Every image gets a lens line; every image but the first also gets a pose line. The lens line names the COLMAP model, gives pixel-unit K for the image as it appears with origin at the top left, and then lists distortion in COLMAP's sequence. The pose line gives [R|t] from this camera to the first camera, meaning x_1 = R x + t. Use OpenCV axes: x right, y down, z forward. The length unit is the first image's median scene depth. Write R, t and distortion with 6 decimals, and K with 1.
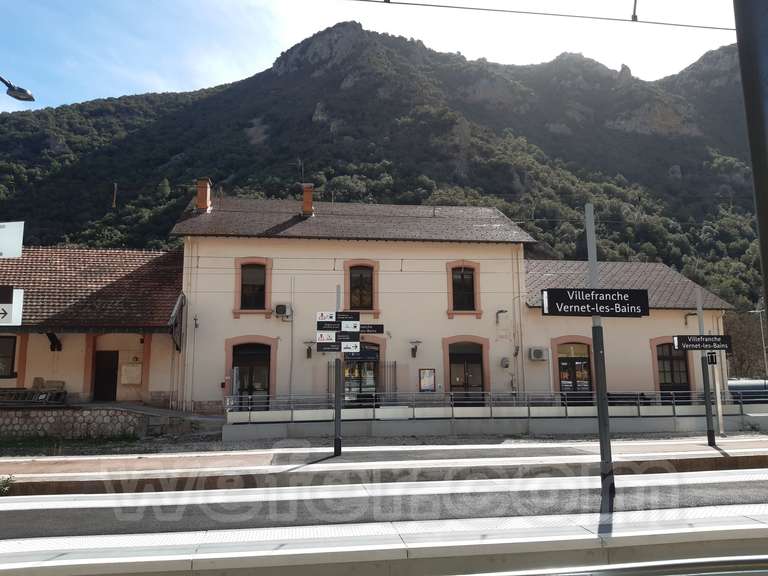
lens RADIAL K [[592.6, 0, 385.4], [0, 592.6, 291.4], [0, 0, 1]] dist [0.059715, -0.109314]
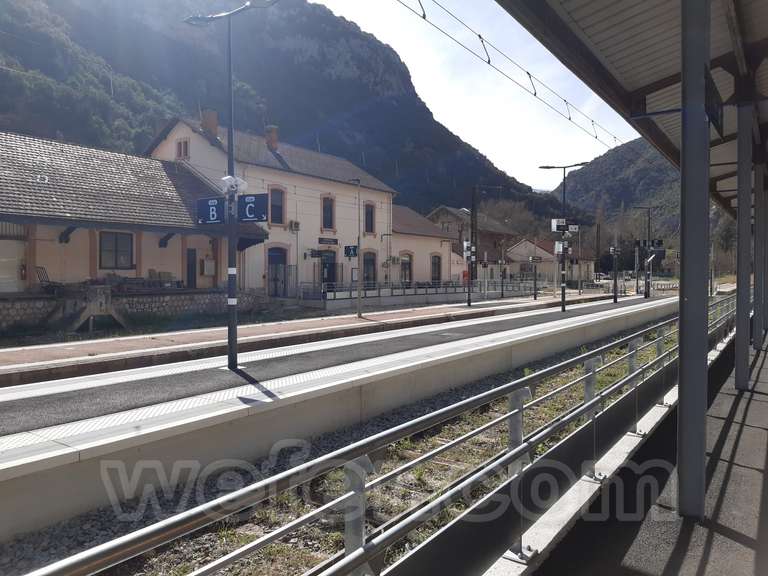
lens RADIAL K [[592.6, 0, 383.4], [0, 592.6, 295.3], [0, 0, 1]] dist [0.059715, -0.109314]
pose [[0.675442, -0.017690, 0.737201, -1.051247], [-0.111386, 0.985794, 0.125709, -0.005885], [-0.728953, -0.167023, 0.663876, -0.129998]]
